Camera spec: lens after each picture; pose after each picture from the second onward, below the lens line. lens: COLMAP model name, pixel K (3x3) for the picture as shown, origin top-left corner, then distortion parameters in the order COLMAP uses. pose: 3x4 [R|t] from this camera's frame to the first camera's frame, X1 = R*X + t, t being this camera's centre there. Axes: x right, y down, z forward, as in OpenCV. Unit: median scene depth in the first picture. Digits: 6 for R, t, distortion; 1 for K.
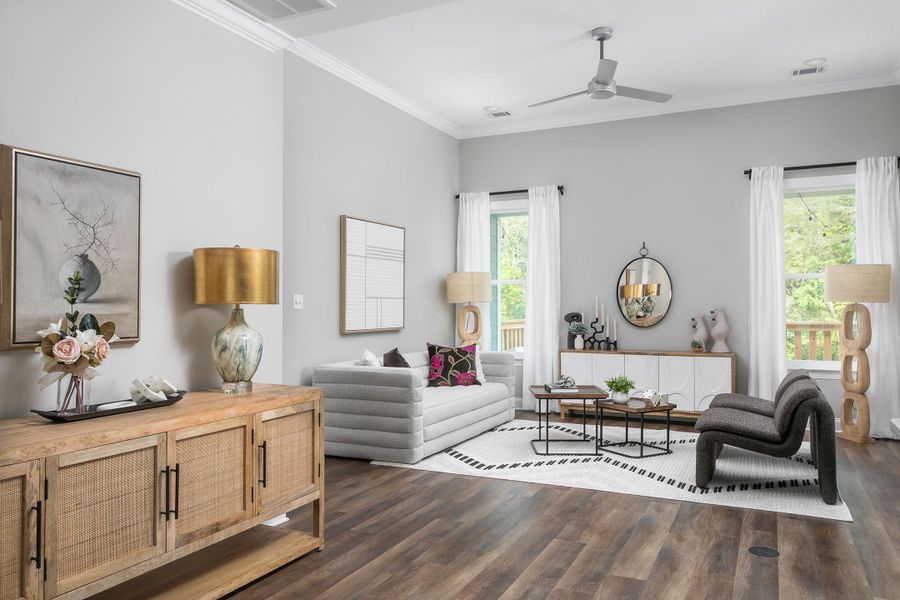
lens RADIAL K [[670.3, 0, 450.4], [0, 670.3, 299.6], [0, 0, 1]] dist [-0.008525, -0.000843]
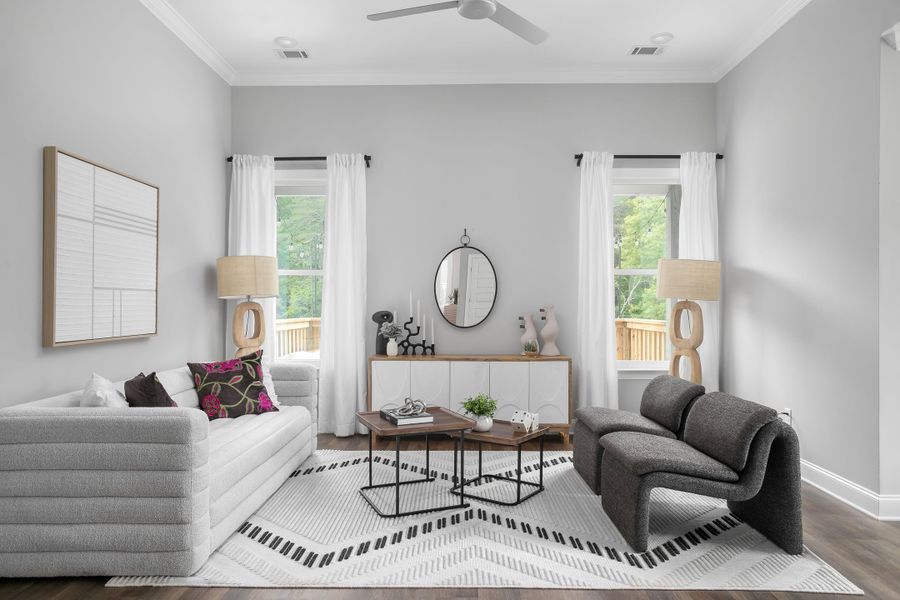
lens RADIAL K [[586.1, 0, 450.5], [0, 586.1, 304.1], [0, 0, 1]] dist [-0.024468, 0.006165]
pose [[0.905604, 0.003307, 0.424112, -0.050247], [-0.006283, 0.999964, 0.005620, 0.006880], [-0.424078, -0.007755, 0.905592, 0.341451]]
